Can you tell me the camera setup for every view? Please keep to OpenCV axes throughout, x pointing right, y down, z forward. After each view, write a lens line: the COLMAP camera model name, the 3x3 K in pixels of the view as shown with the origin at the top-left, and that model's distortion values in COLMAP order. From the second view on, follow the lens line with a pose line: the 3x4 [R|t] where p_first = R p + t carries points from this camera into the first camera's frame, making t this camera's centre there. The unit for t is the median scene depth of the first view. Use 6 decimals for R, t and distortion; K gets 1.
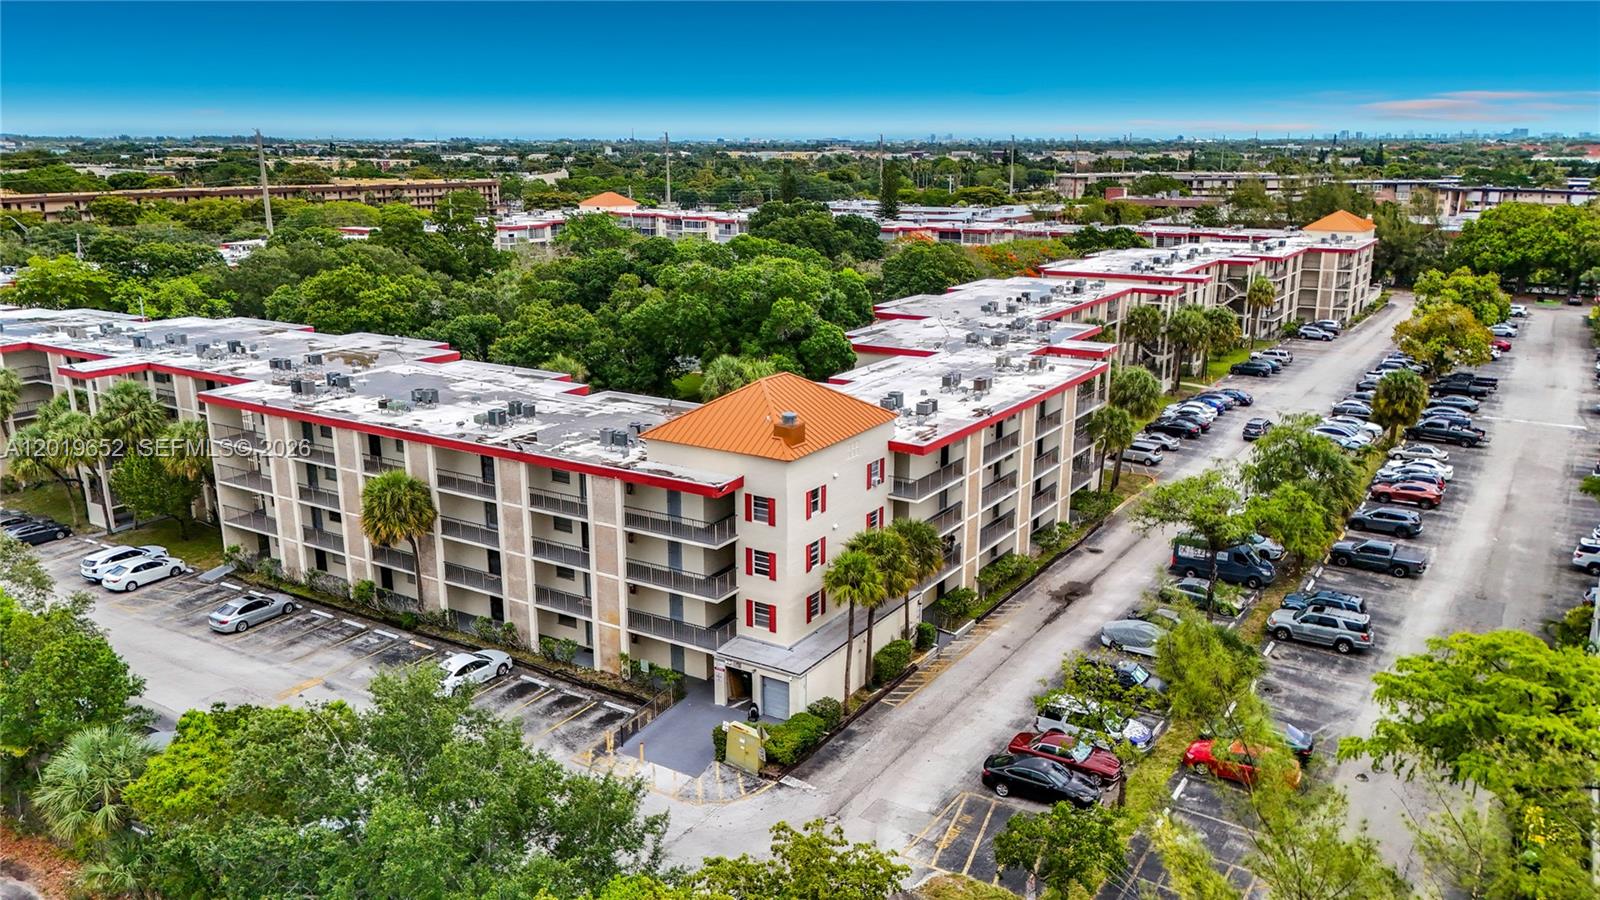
lens RADIAL K [[1175.8, 0, 800.0], [0, 1175.8, 450.0], [0, 0, 1]] dist [0.065656, -0.045712]
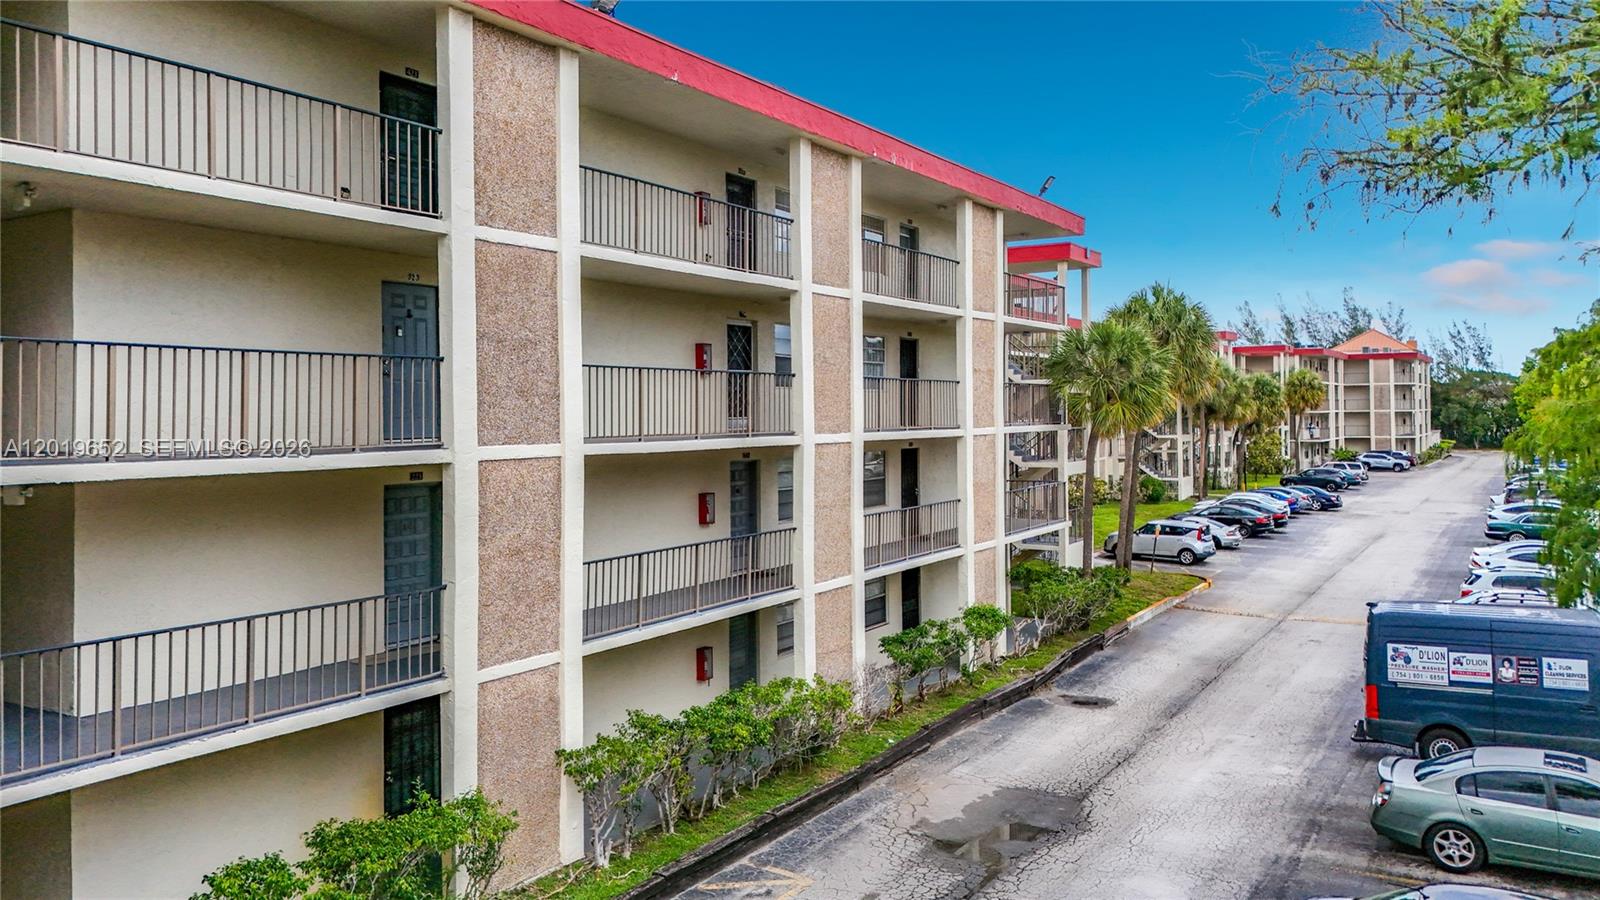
lens RADIAL K [[1199.9, 0, 803.2], [0, 1199.9, 444.8], [0, 0, 1]] dist [0.053940, -0.074668]
pose [[0.999476, -0.009794, 0.030856, 0.130965], [0.016598, 0.973357, -0.228694, 0.072907], [-0.027794, 0.229086, 0.973009, 0.536672]]
